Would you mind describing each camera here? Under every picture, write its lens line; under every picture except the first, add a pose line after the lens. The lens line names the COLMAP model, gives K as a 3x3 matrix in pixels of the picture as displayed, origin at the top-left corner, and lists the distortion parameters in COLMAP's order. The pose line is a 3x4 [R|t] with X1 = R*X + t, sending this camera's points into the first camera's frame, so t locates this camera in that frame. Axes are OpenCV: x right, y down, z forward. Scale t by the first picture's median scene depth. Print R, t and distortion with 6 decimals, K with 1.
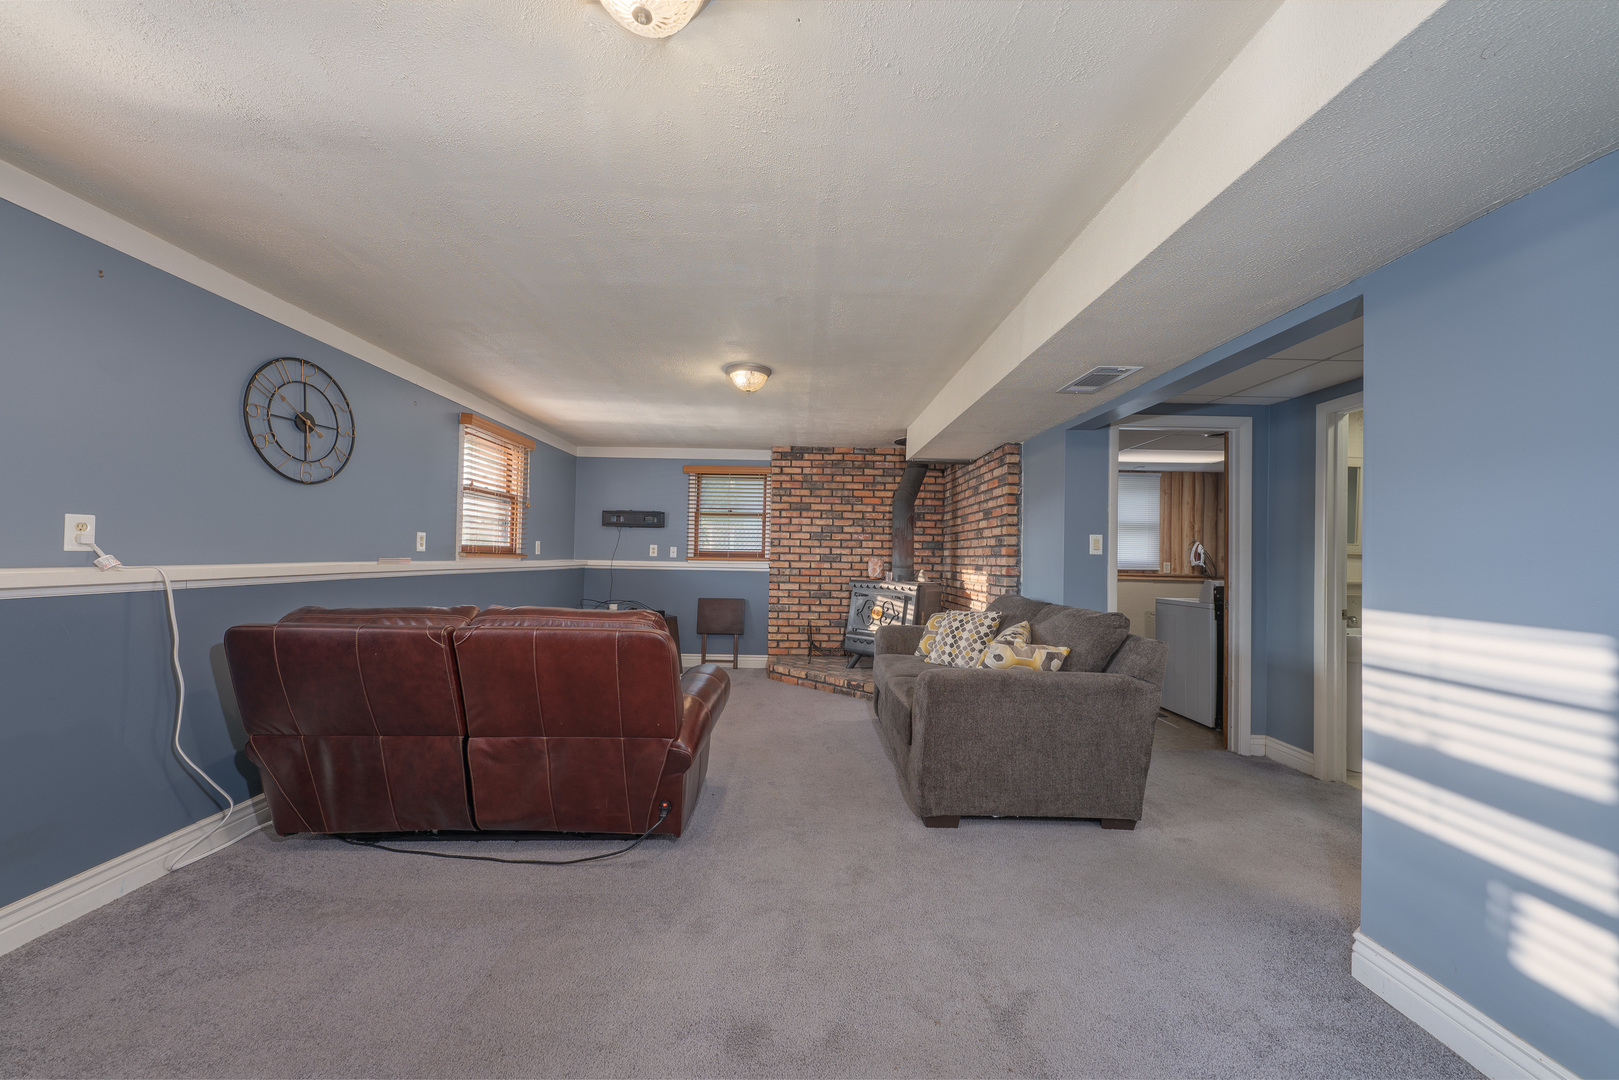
lens RADIAL K [[569.4, 0, 796.8], [0, 569.4, 544.7], [0, 0, 1]] dist [-0.001382, -0.000143]
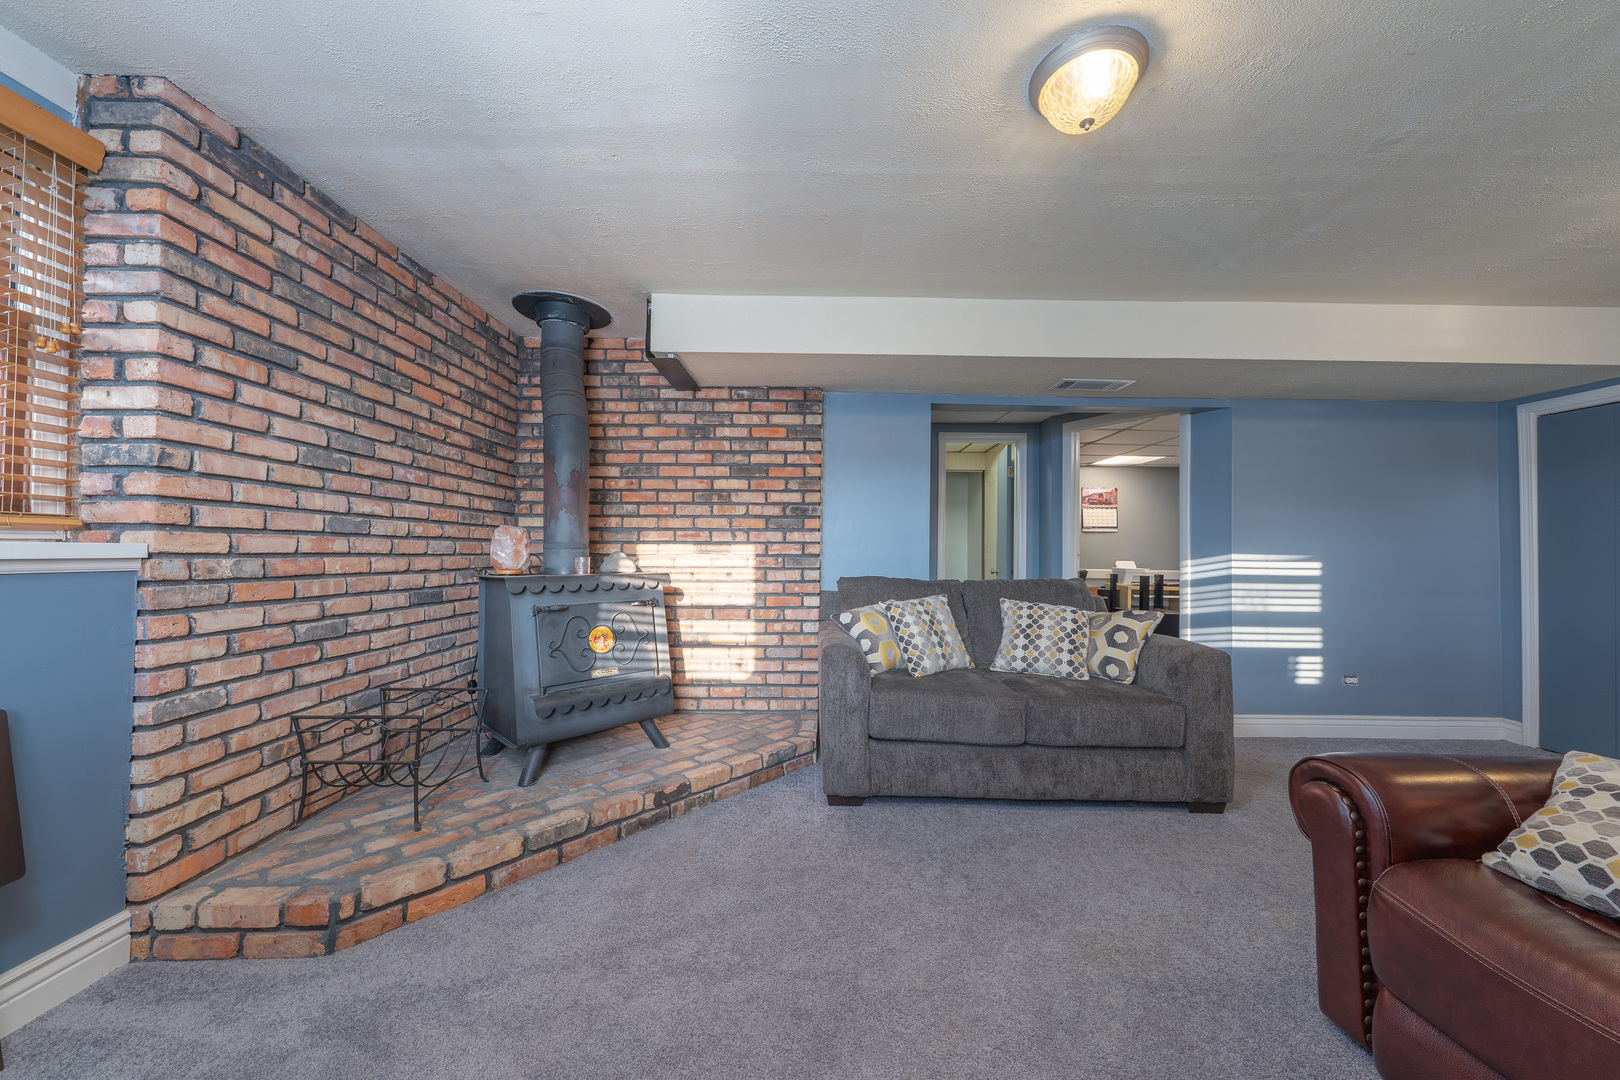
lens RADIAL K [[569.8, 0, 826.9], [0, 569.8, 543.7], [0, 0, 1]] dist [-0.001382, -0.000143]
pose [[-0.015903, -0.001382, 0.999873, -0.302707], [-0.026052, 0.999660, 0.000967, 0.027532], [-0.999534, -0.026034, -0.015934, 0.706956]]
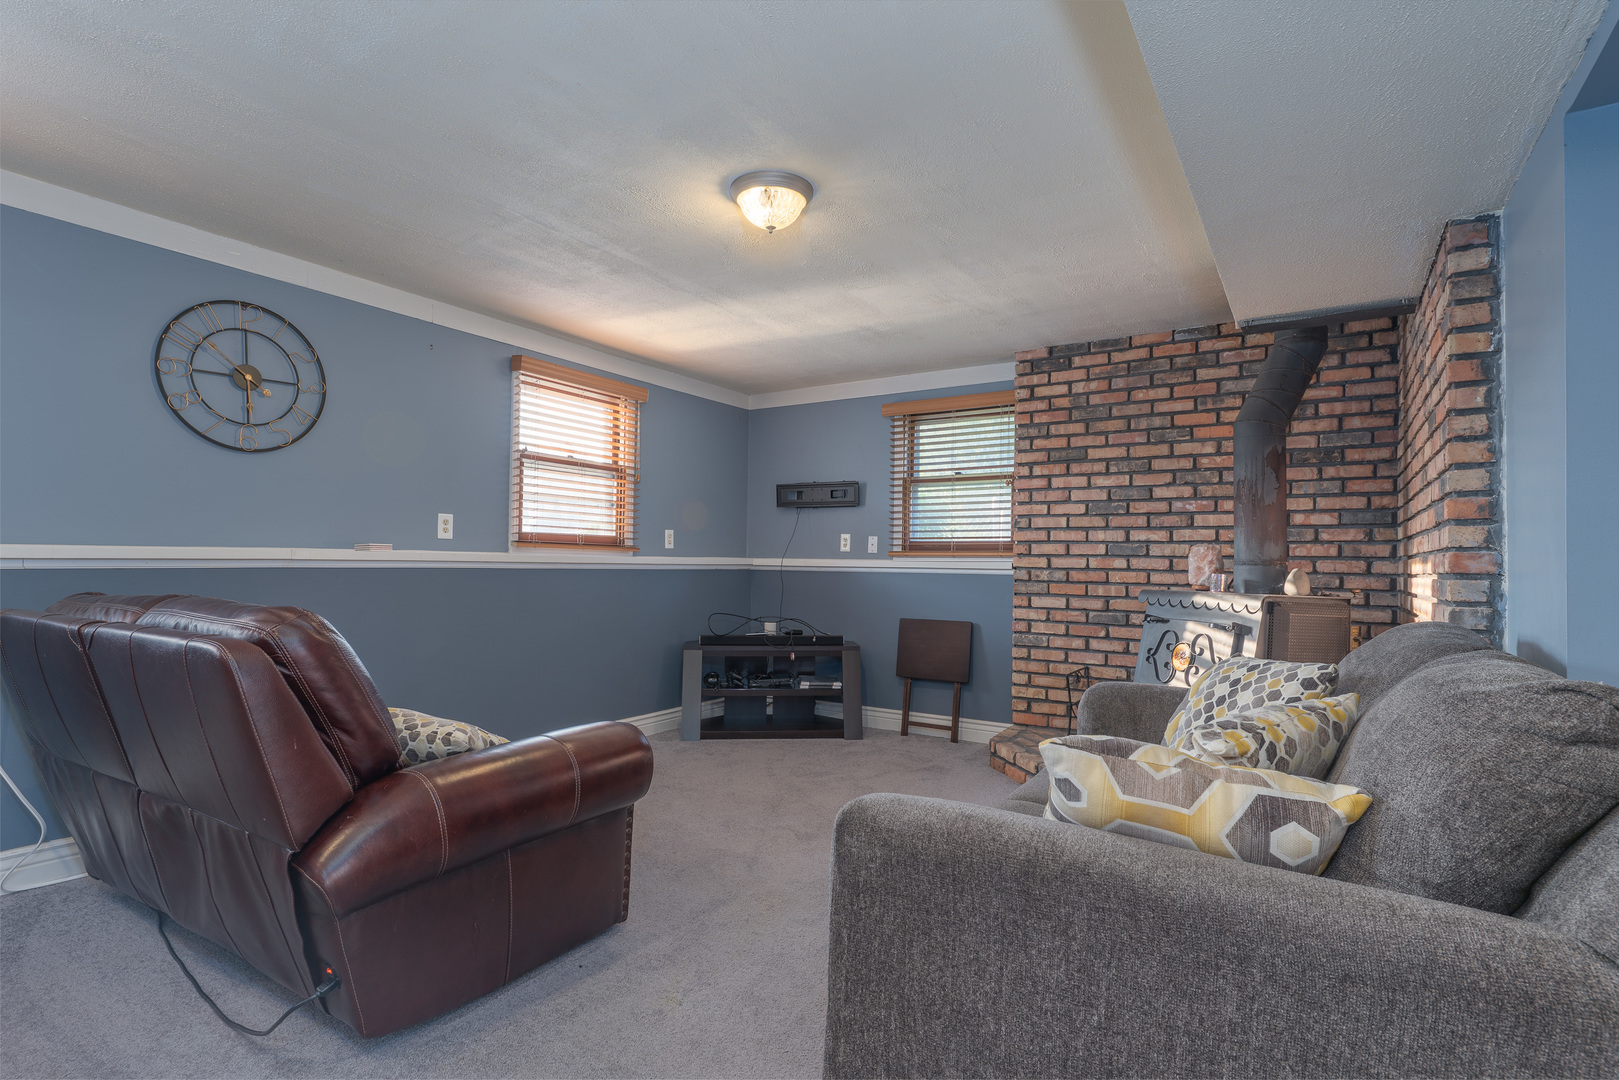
lens RADIAL K [[794.4, 0, 809.7], [0, 794.4, 544.6], [0, 0, 1]] dist [0.002418, 0.001320]
pose [[0.834555, -0.019212, -0.550590, 0.217341], [0.012827, 0.999798, -0.015443, 0.026836], [0.550775, 0.005825, 0.834633, 0.234979]]
